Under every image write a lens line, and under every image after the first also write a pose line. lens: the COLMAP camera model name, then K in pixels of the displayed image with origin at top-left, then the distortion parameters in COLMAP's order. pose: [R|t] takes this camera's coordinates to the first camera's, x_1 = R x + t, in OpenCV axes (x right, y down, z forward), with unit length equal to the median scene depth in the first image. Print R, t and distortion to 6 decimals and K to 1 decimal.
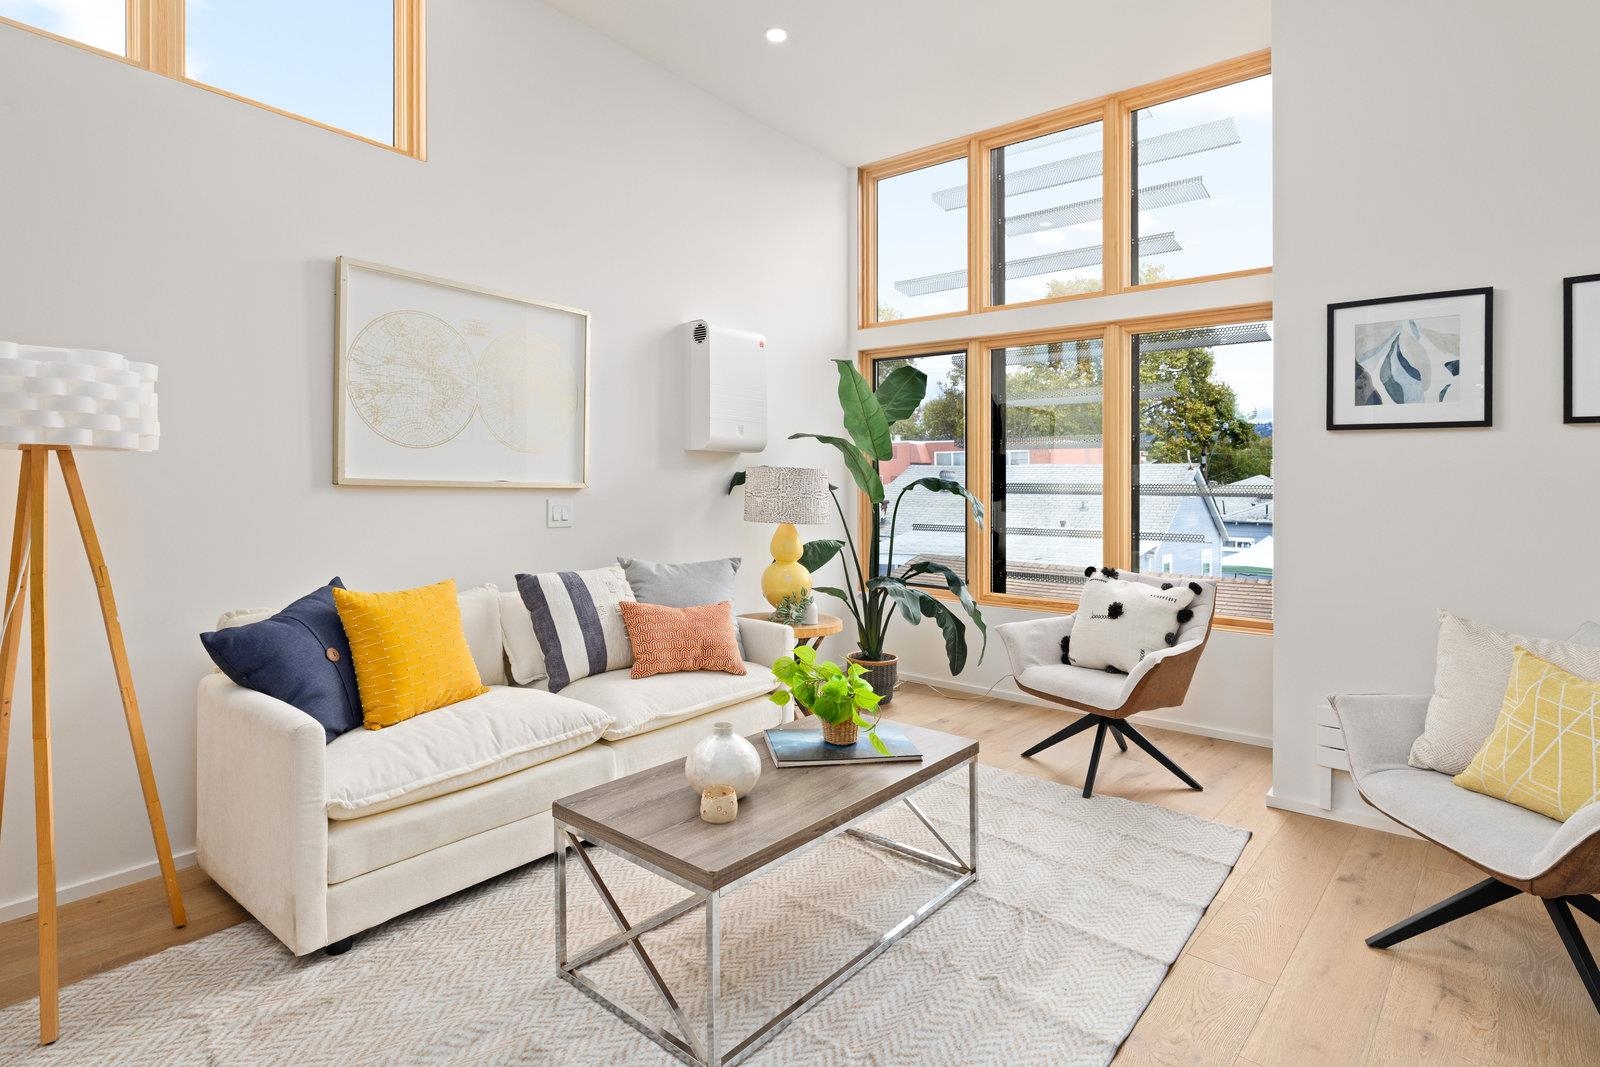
lens RADIAL K [[800.8, 0, 800.5], [0, 800.8, 494.2], [0, 0, 1]] dist [-0.000851, 0.000219]
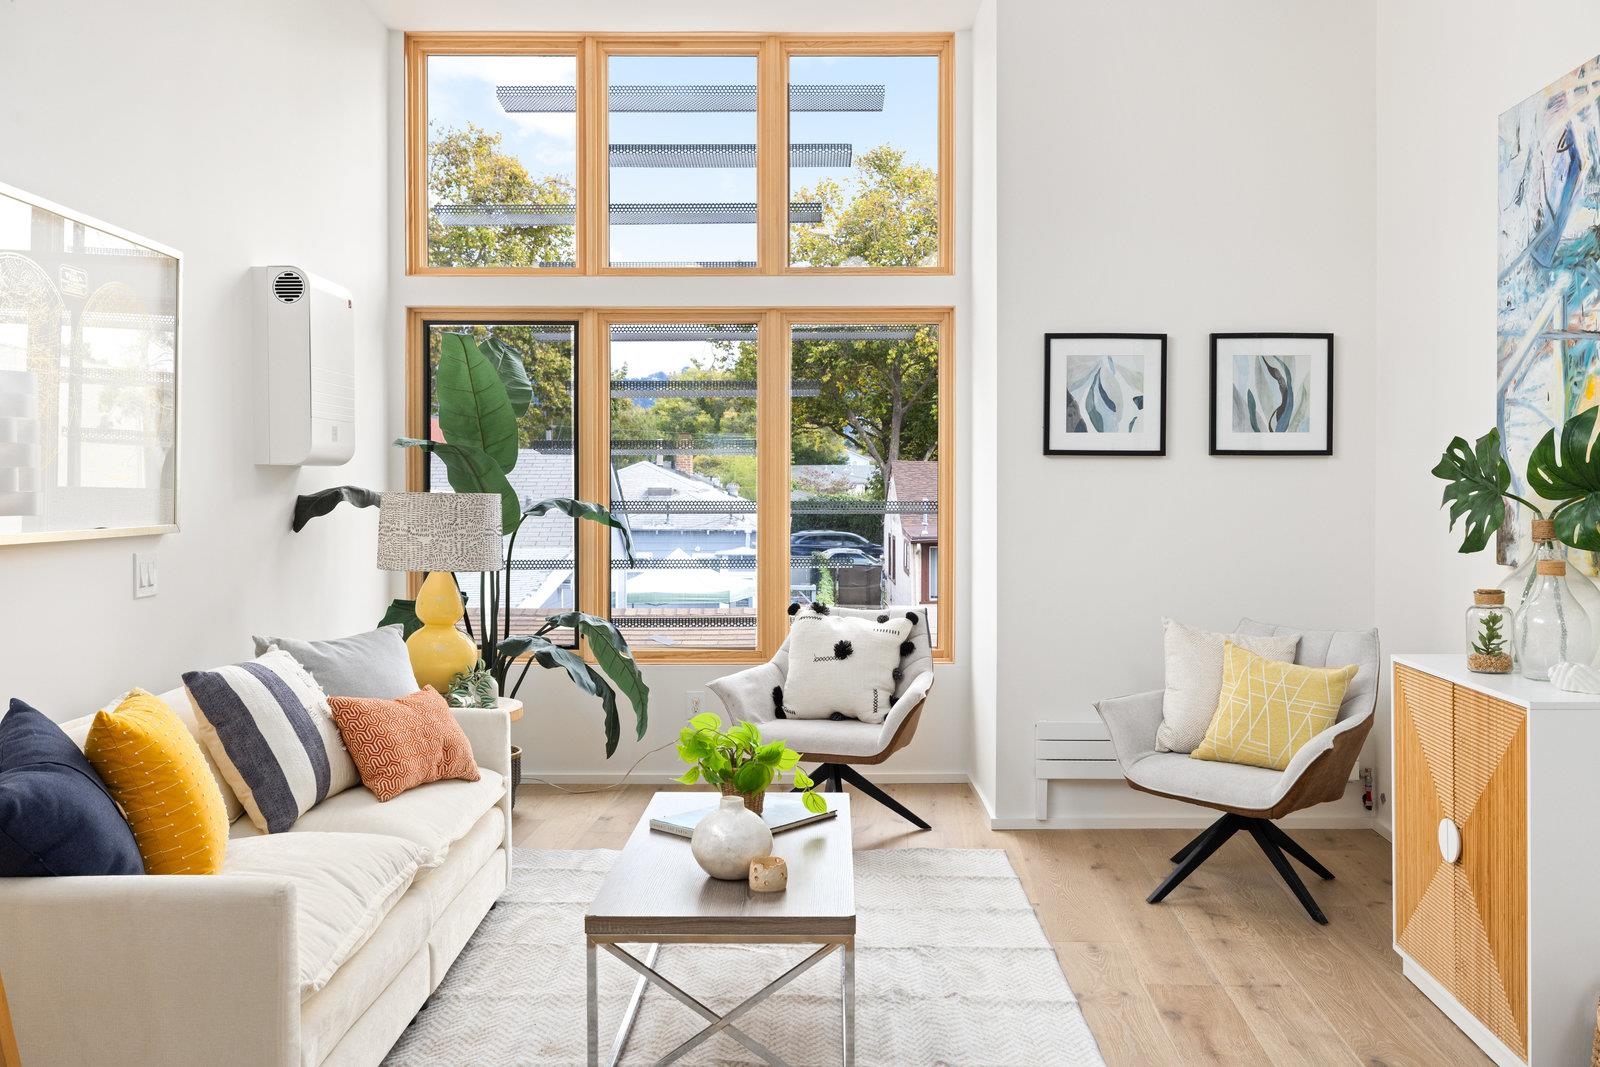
lens RADIAL K [[1362.2, 0, 800.0], [0, 1362.2, 533.5], [0, 0, 1]] dist [-0.003133, -0.000880]
pose [[0.781298, -0.035808, 0.623131, -0.650419], [0.014811, 0.999135, 0.038845, -0.048712], [-0.623983, -0.021120, 0.781152, -0.169145]]
